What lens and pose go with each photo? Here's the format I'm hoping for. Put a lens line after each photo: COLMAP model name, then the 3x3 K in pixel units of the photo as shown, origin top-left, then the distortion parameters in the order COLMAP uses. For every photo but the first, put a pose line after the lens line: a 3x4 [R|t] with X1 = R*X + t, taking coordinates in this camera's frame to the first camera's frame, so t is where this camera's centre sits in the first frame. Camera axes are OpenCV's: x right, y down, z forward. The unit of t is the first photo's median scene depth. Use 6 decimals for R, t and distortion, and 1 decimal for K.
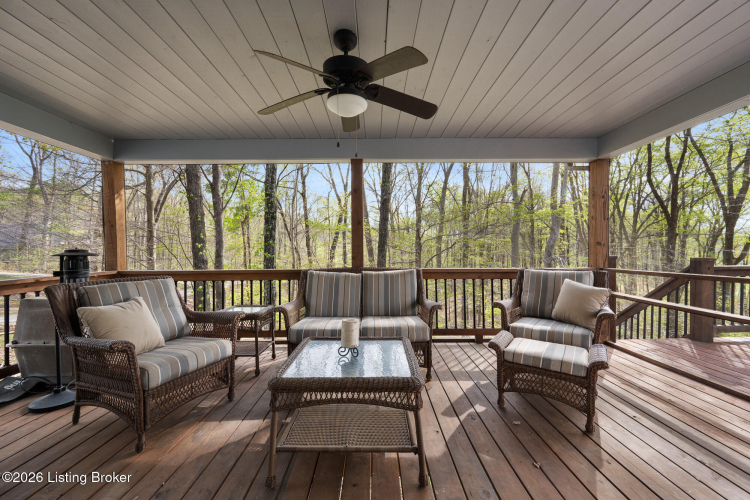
lens RADIAL K [[292.8, 0, 376.8], [0, 292.8, 253.2], [0, 0, 1]] dist [-0.002014, -0.000111]
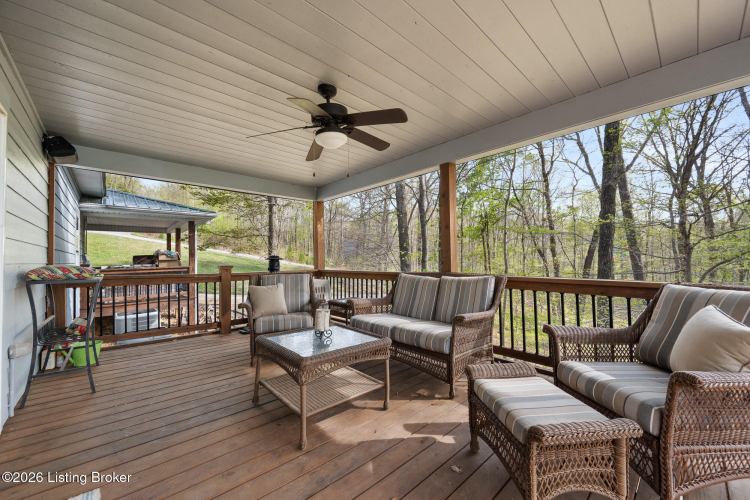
lens RADIAL K [[292.8, 0, 376.8], [0, 292.8, 253.2], [0, 0, 1]] dist [-0.002014, -0.000111]
pose [[0.670086, -0.014825, -0.742135, 0.751137], [-0.000435, 0.999793, -0.020365, 0.006658], [0.742283, 0.013970, 0.669941, 0.240190]]
